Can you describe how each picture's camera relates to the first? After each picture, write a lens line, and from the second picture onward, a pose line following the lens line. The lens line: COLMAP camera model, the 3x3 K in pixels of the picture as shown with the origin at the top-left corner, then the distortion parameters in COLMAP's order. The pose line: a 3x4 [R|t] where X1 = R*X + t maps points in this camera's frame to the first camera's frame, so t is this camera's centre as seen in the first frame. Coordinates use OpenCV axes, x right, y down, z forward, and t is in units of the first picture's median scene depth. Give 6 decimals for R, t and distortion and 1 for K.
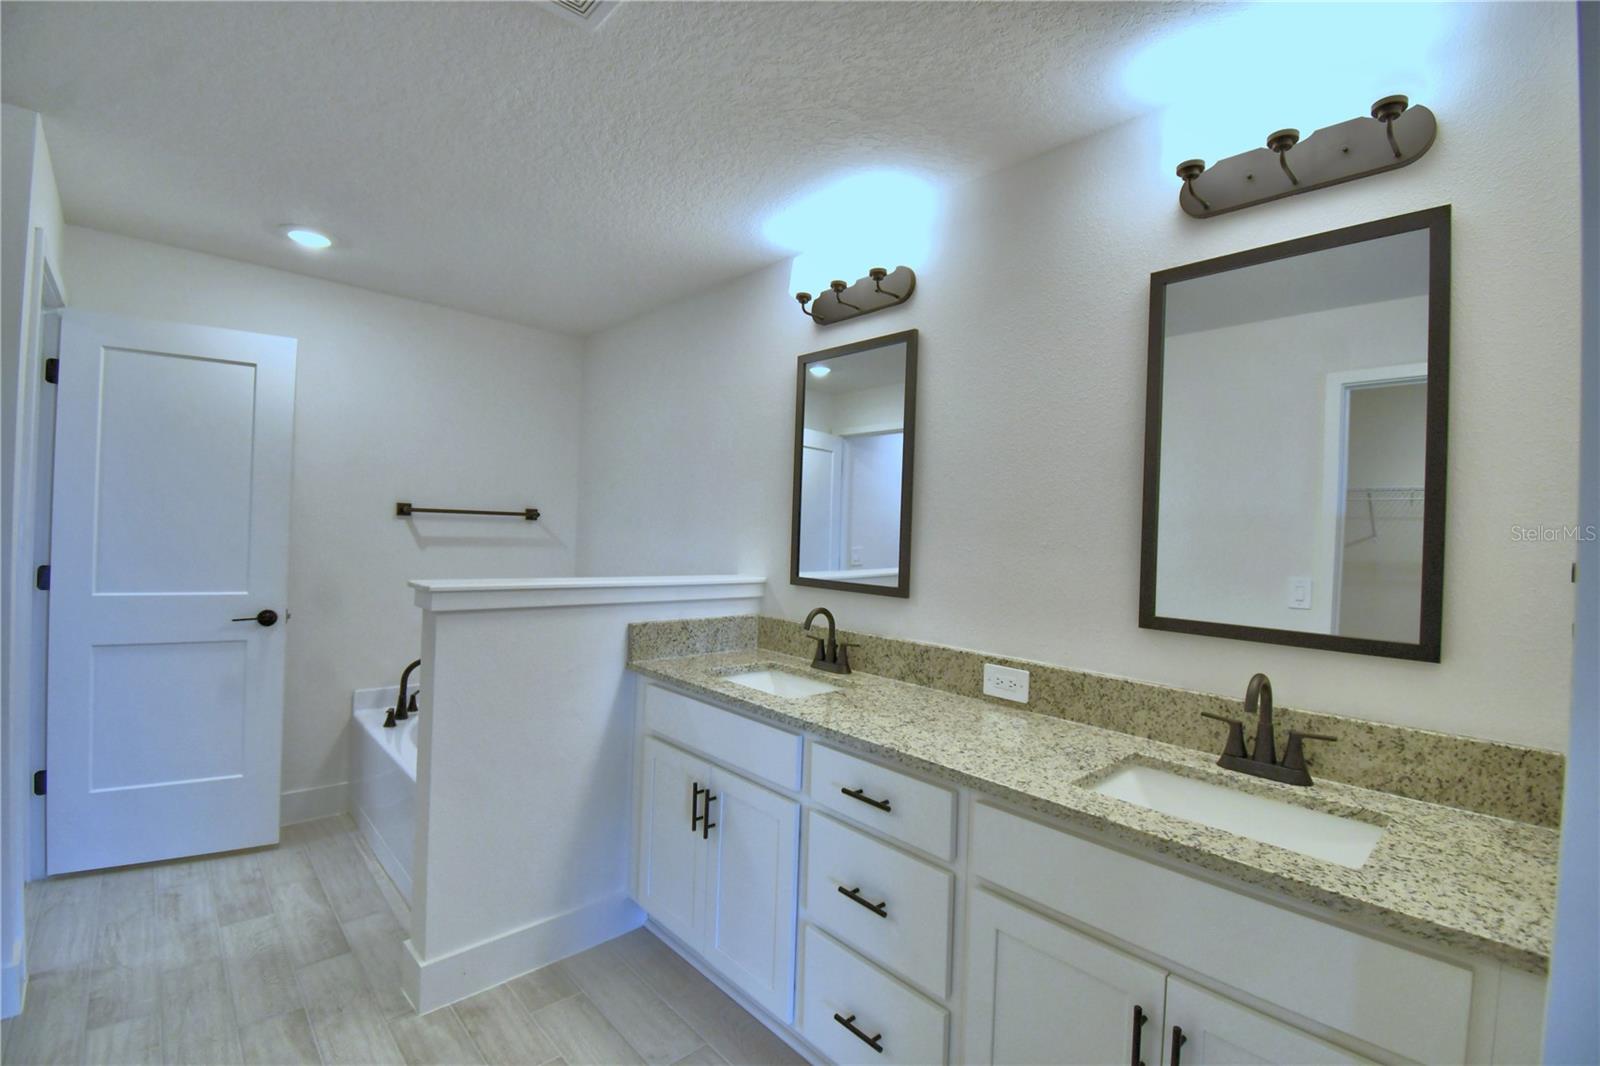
lens RADIAL K [[685.6, 0, 803.4], [0, 685.6, 533.1], [0, 0, 1]] dist [-0.000885, -0.011171]
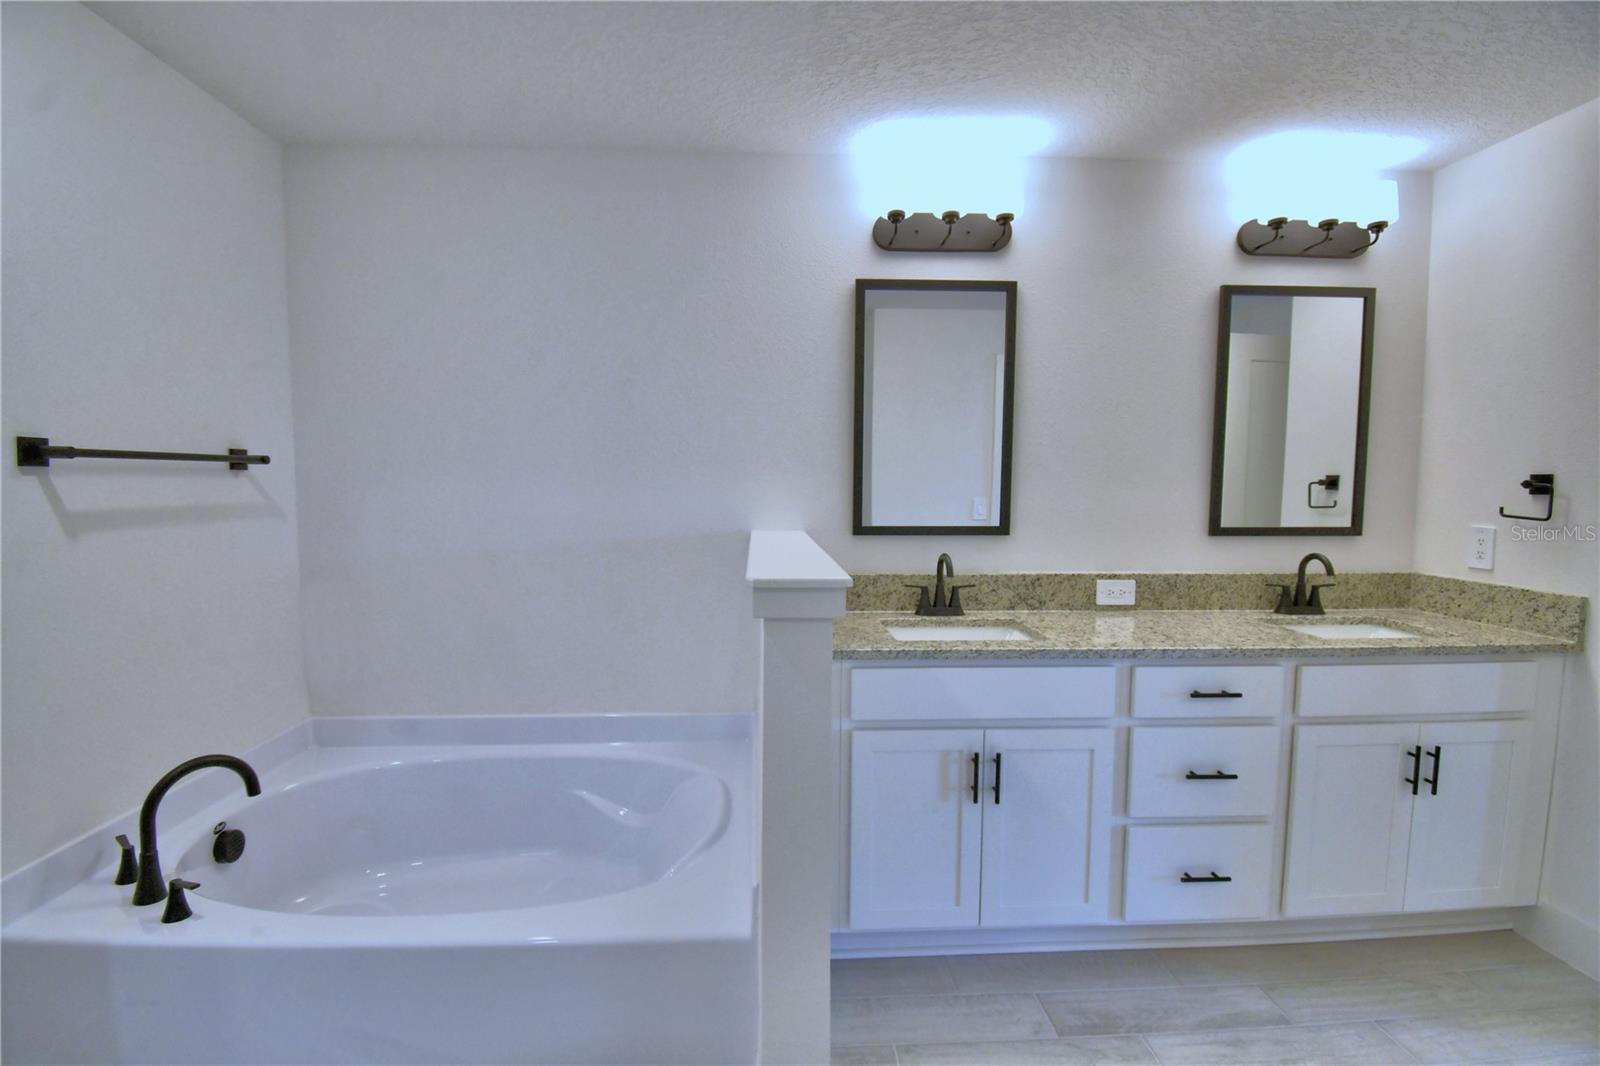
lens RADIAL K [[705.4, 0, 800.0], [0, 705.4, 533.0], [0, 0, 1]] dist [-0.001127, -0.000357]
pose [[0.647043, -0.091238, 0.756975, -1.037204], [0.019285, 0.994455, 0.103377, -0.034840], [-0.762210, -0.052291, 0.645215, 0.602790]]
